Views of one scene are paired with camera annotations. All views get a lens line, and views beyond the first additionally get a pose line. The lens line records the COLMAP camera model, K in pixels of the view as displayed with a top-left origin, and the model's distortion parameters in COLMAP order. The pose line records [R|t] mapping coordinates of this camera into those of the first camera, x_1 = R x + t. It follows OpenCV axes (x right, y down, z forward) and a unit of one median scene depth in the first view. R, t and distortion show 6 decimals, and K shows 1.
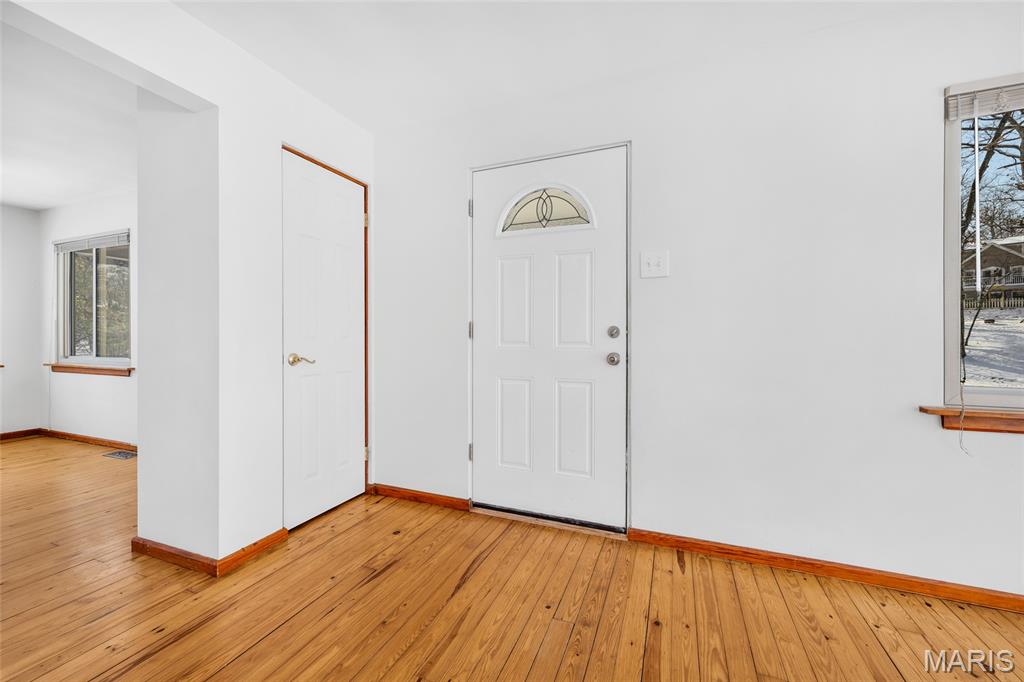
lens RADIAL K [[407.2, 0, 513.3], [0, 407.2, 344.7], [0, 0, 1]] dist [0.007940, -0.000054]
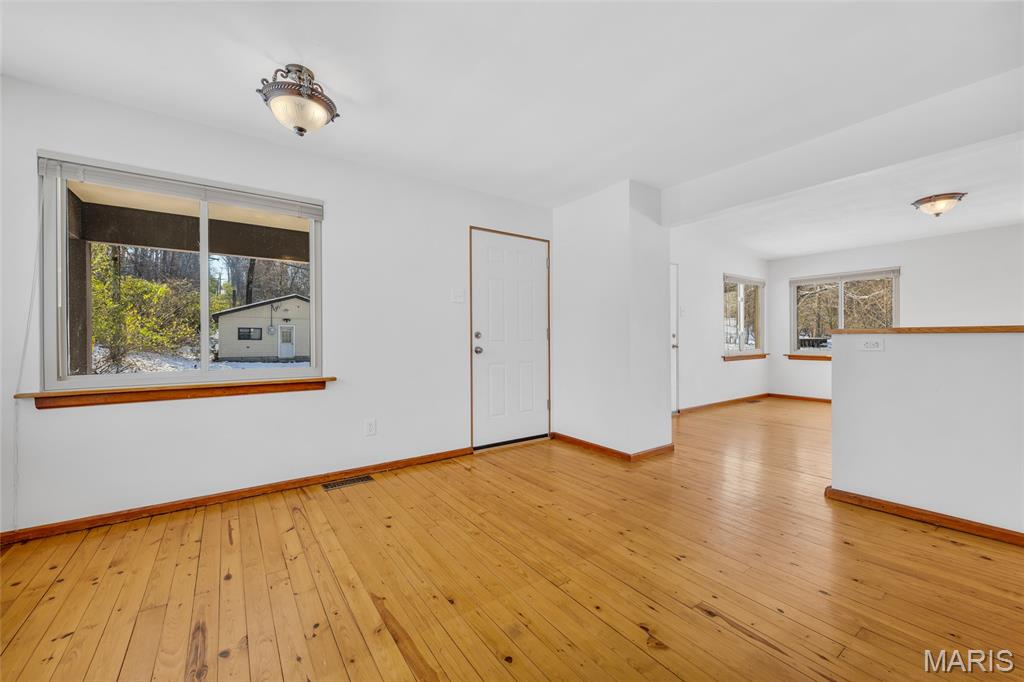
lens RADIAL K [[404.9, 0, 515.2], [0, 404.9, 336.0], [0, 0, 1]] dist [0.009039, -0.000080]
pose [[0.537294, 0.001611, 0.843394, -2.125983], [0.017686, 0.999757, -0.013176, -0.011857], [-0.843210, 0.021995, 0.537134, 0.410089]]
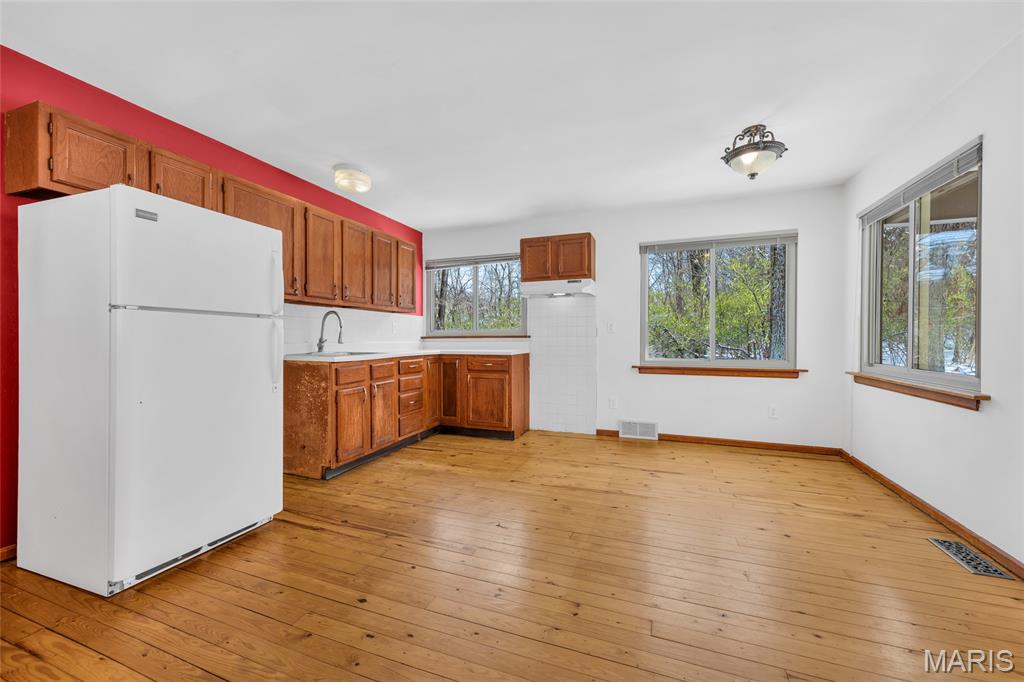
lens RADIAL K [[403.2, 0, 508.5], [0, 403.2, 340.4], [0, 0, 1]] dist [0.008528, -0.000125]
pose [[0.016794, 0.003348, -0.999853, -0.627204], [-0.014875, 0.999885, 0.003098, -0.011927], [0.999748, 0.014820, 0.016842, 0.568866]]
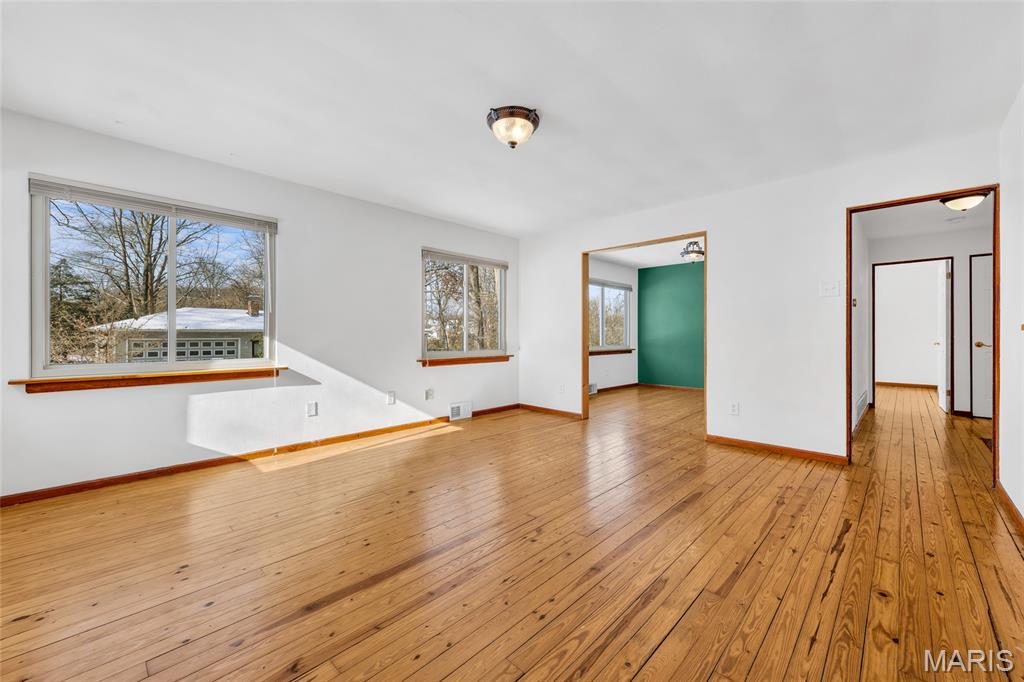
lens RADIAL K [[404.9, 0, 515.2], [0, 404.9, 336.0], [0, 0, 1]] dist [0.009039, -0.000080]
pose [[-0.928588, -0.003702, 0.371094, -0.292141], [0.002625, 0.999860, 0.016544, -0.013396], [-0.371103, 0.016337, -0.928448, 0.800155]]
